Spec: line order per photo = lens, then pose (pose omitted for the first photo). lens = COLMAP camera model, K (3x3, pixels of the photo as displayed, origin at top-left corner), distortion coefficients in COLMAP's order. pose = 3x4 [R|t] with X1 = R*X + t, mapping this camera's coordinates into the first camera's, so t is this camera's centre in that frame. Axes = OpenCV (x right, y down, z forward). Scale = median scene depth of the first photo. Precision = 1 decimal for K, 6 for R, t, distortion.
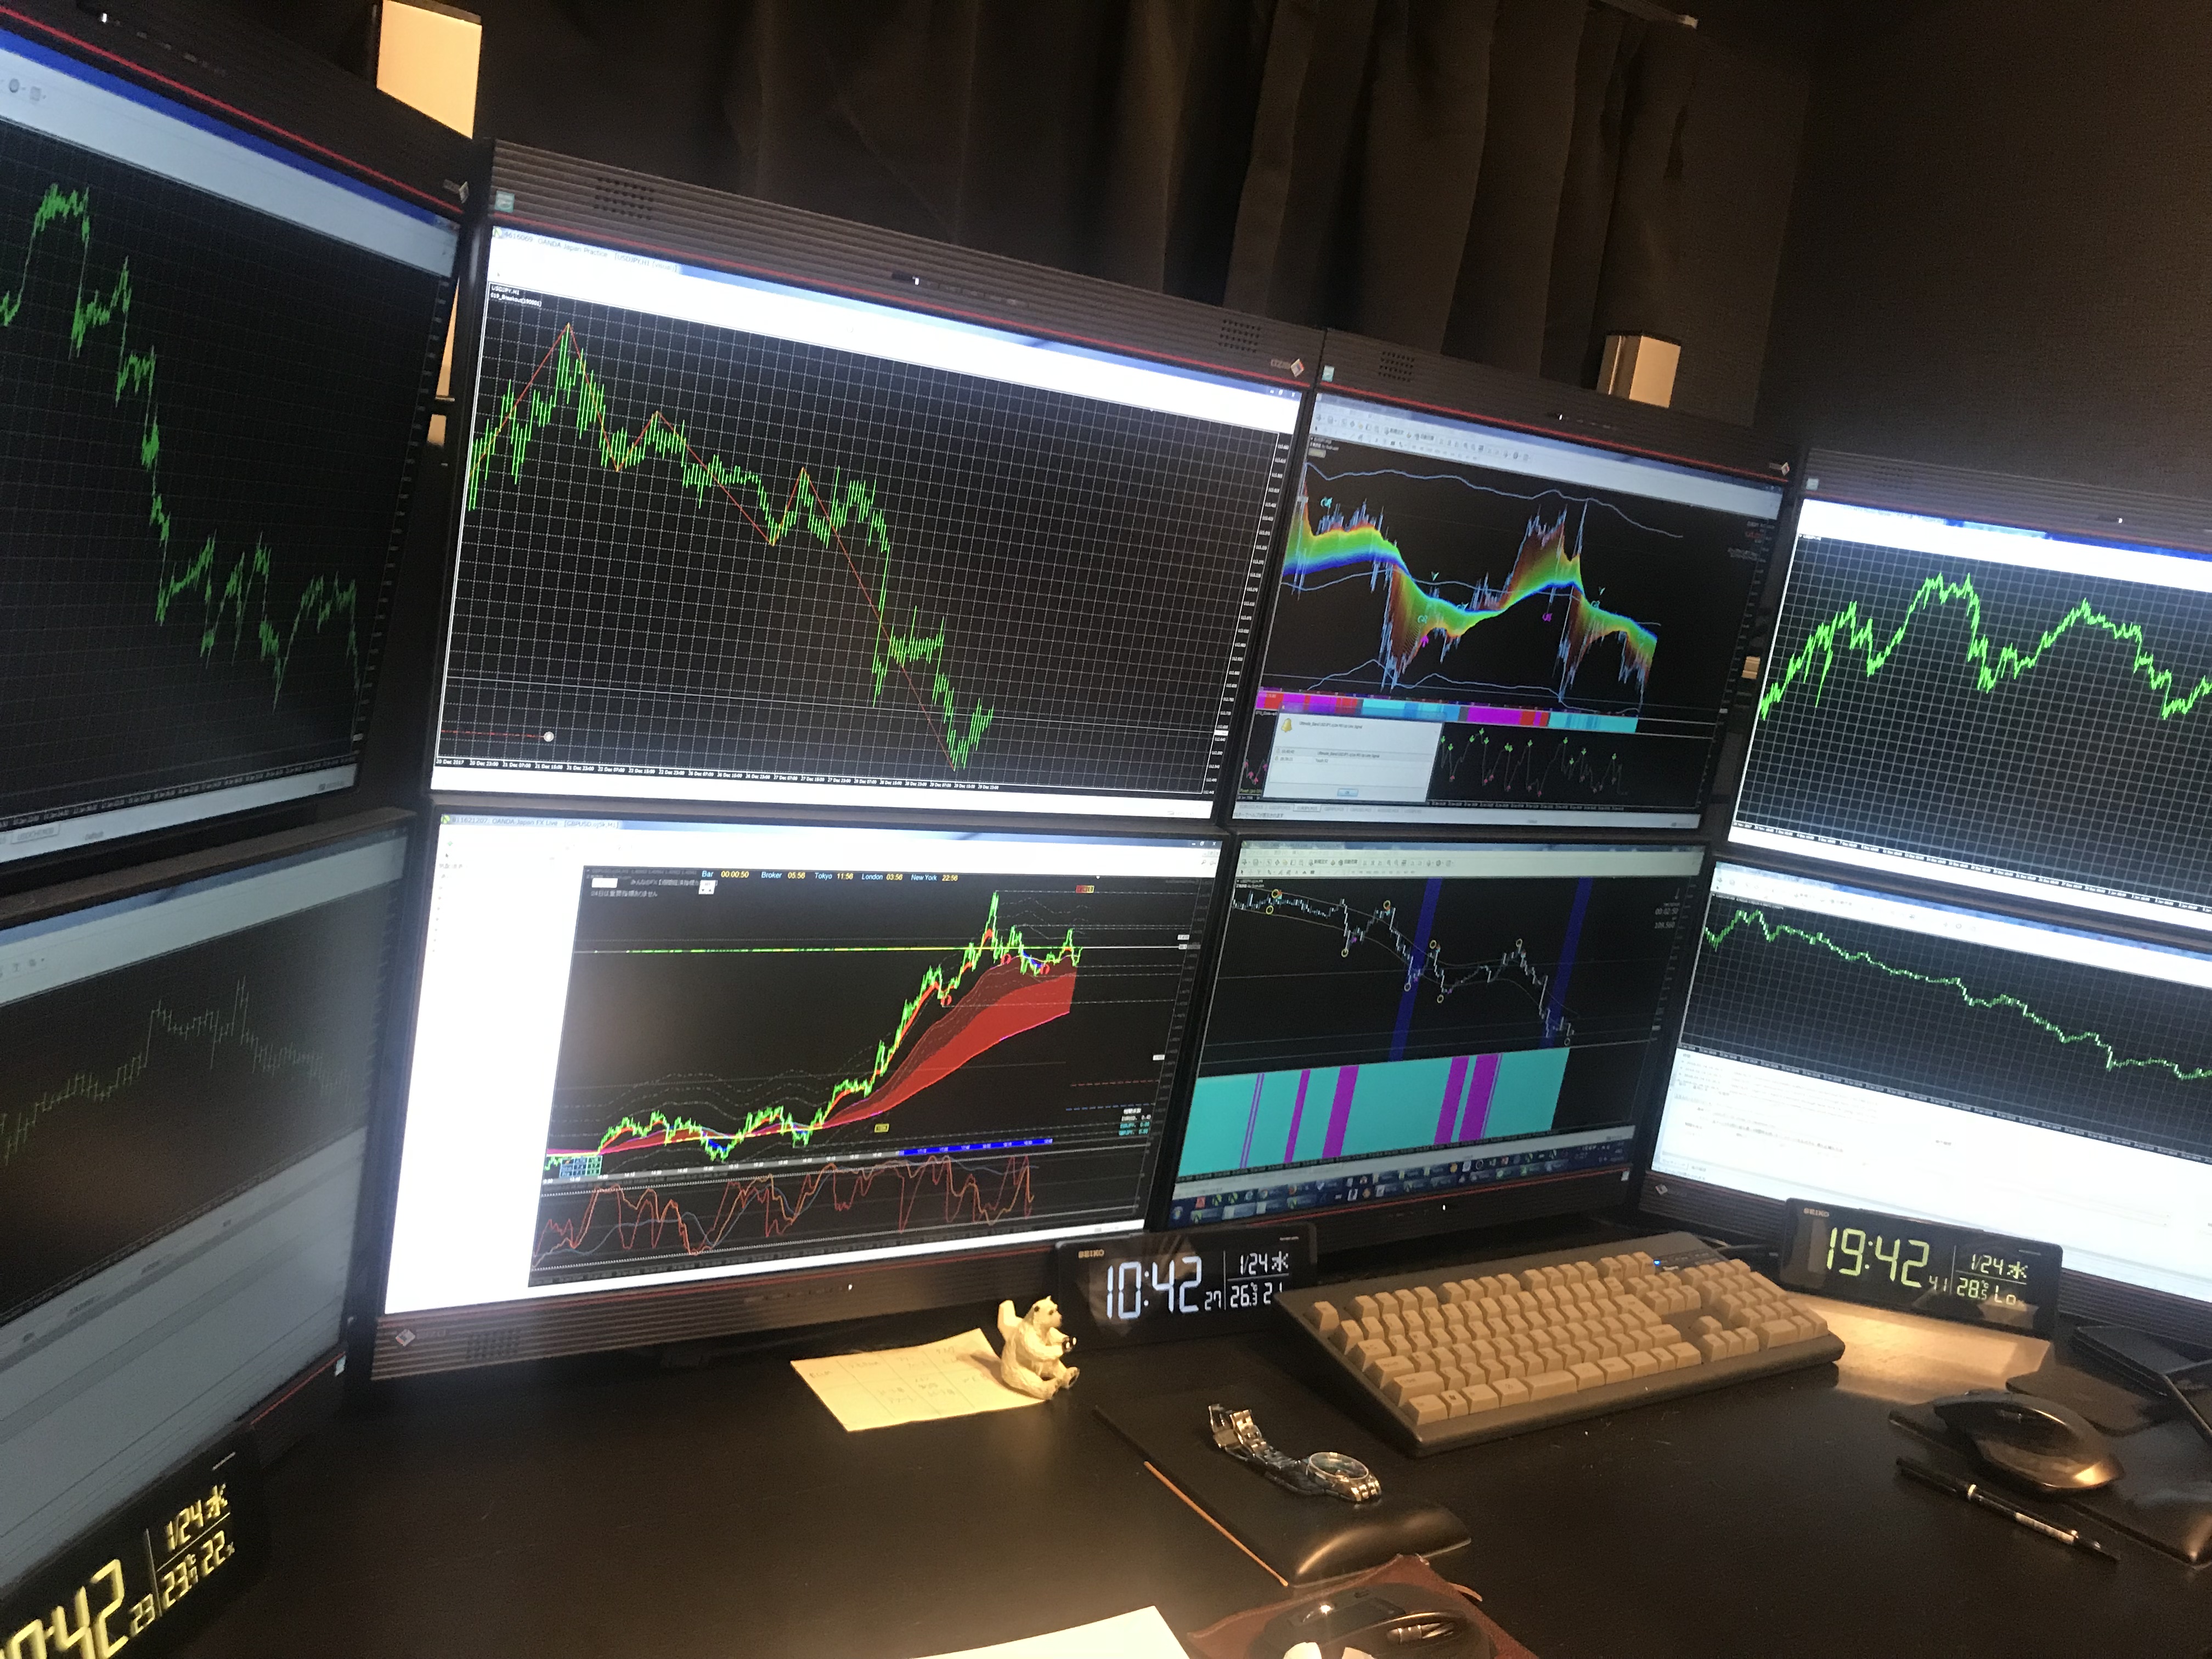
lens RADIAL K [[1817.4, 0, 1105.9], [0, 1817.4, 823.9], [0, 0, 1]] dist [-0.011877, 0.006013]
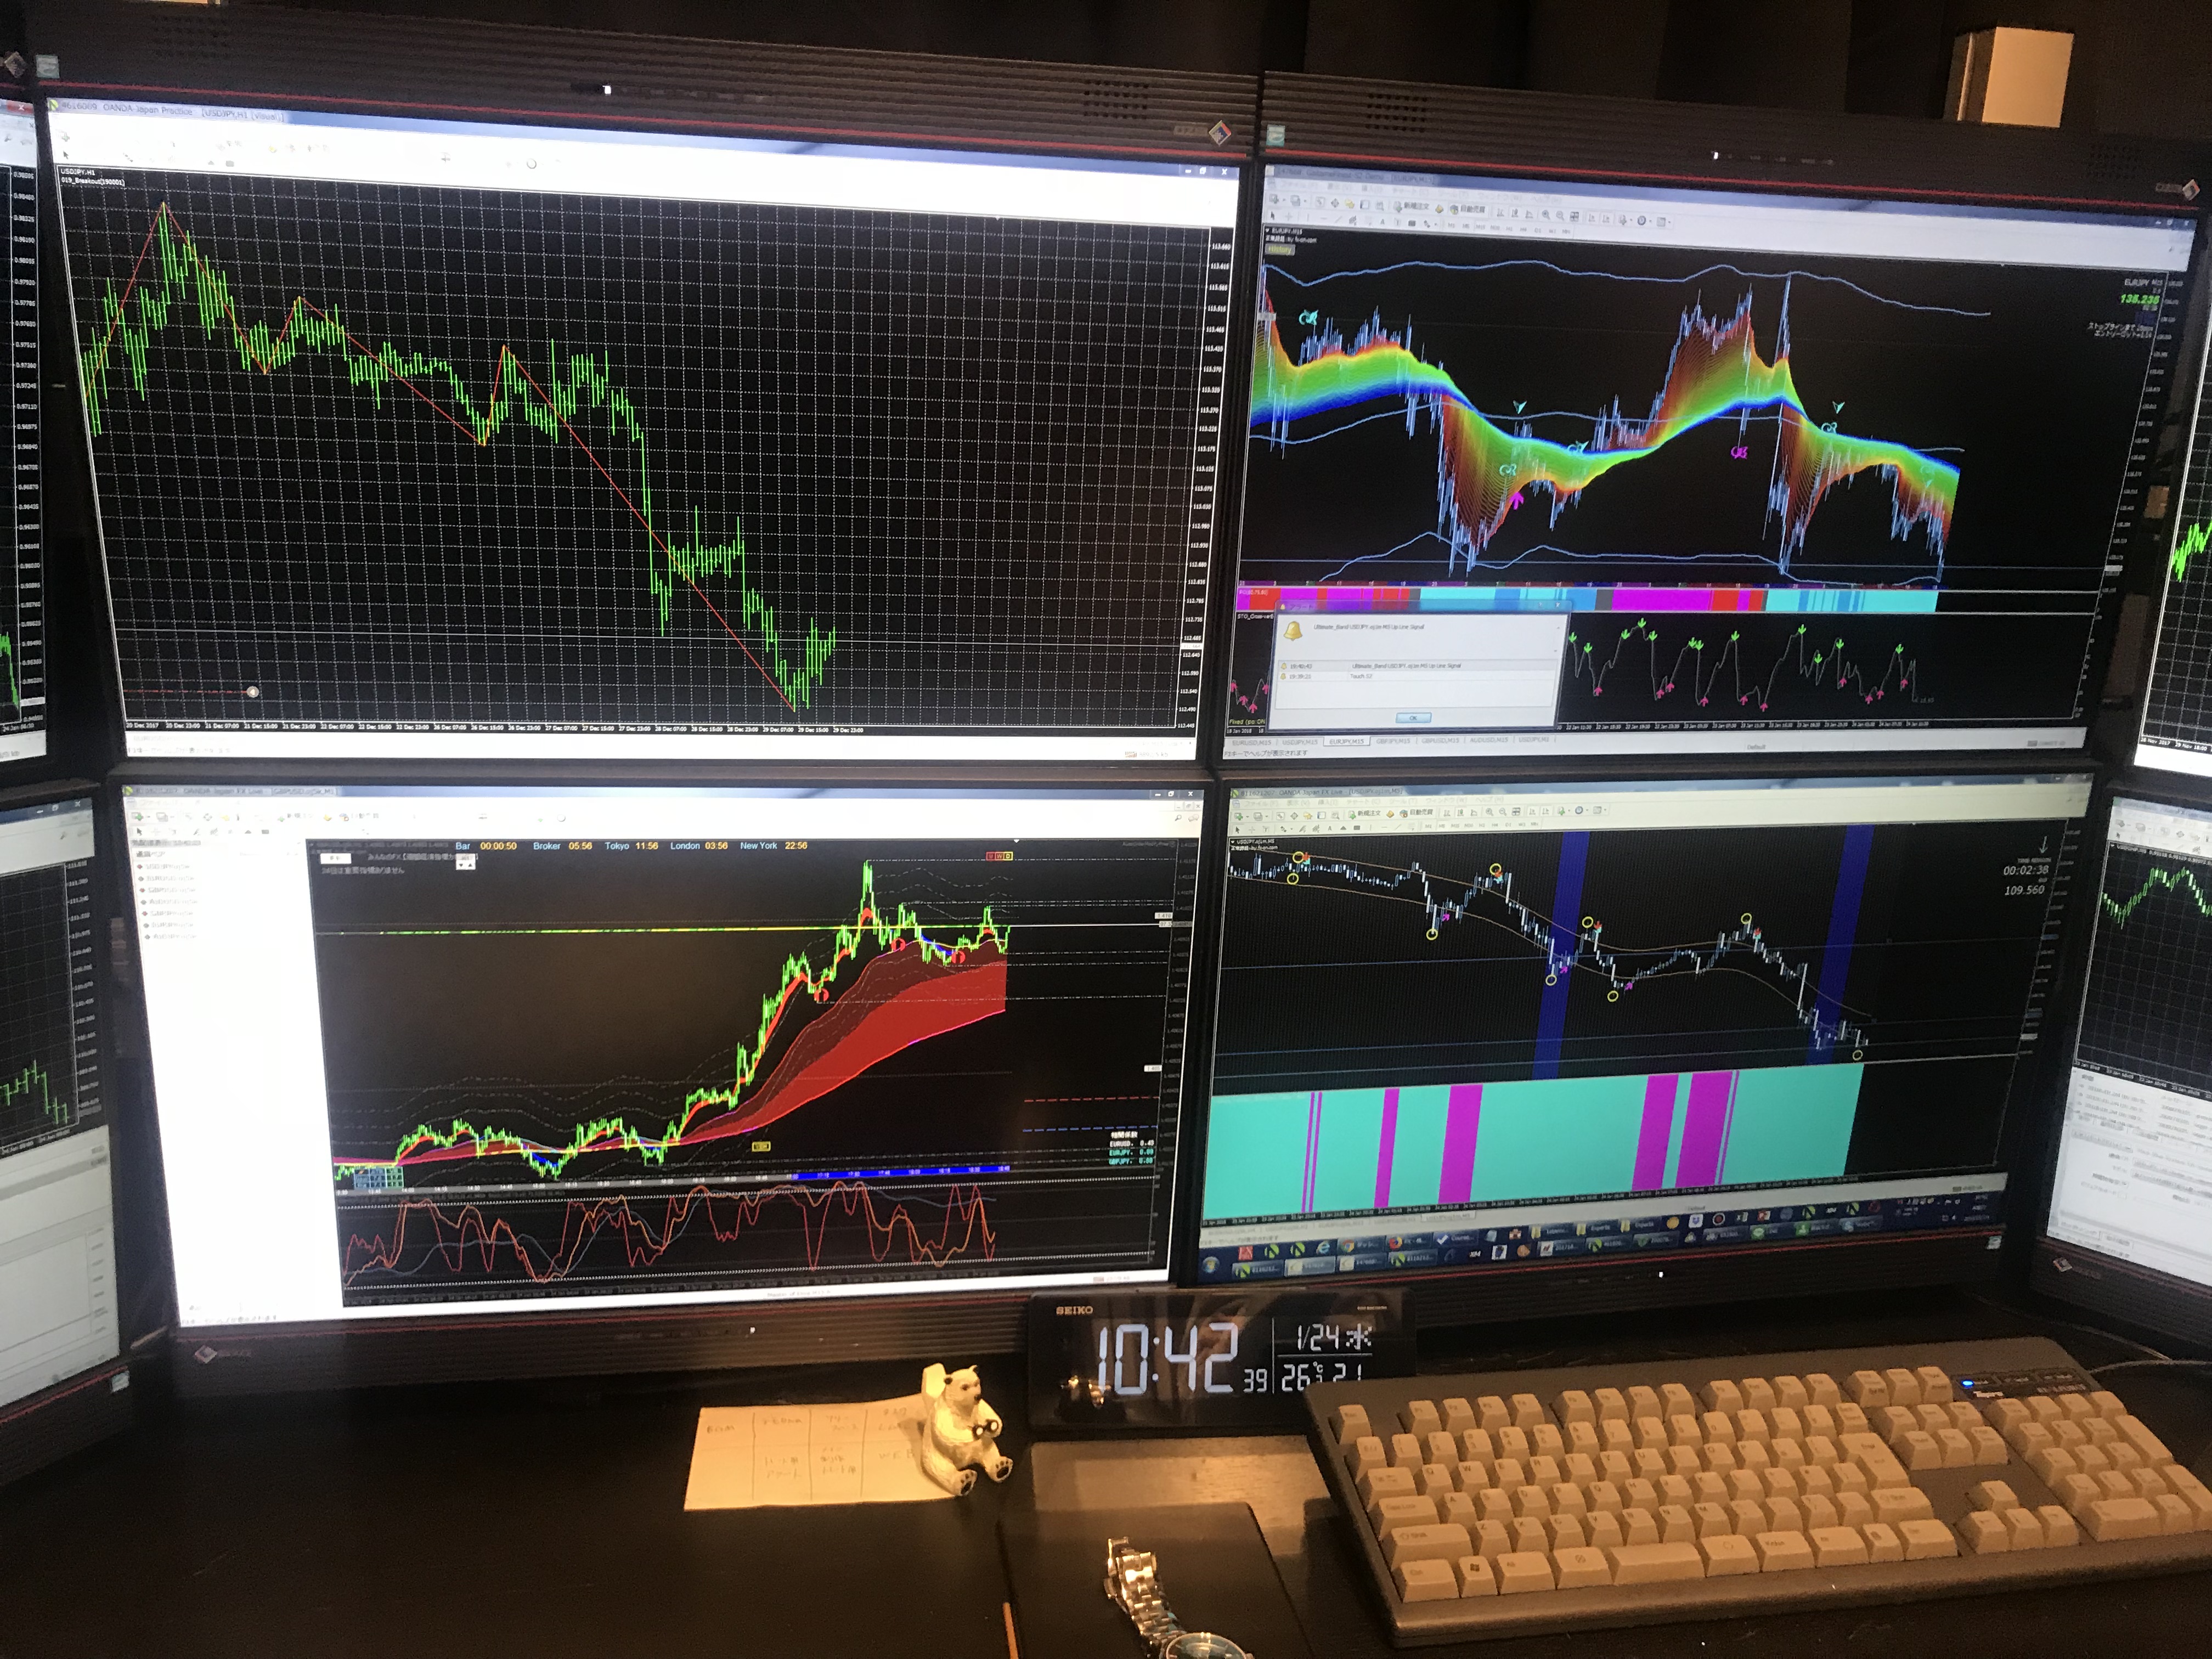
lens RADIAL K [[1817.4, 0, 1104.3], [0, 1817.4, 828.5], [0, 0, 1]] dist [-0.011877, 0.006013]
pose [[0.916443, -0.008508, -0.400075, 0.329923], [0.026427, 0.998878, 0.039293, -0.004889], [0.399292, -0.046582, 0.915640, 0.293828]]
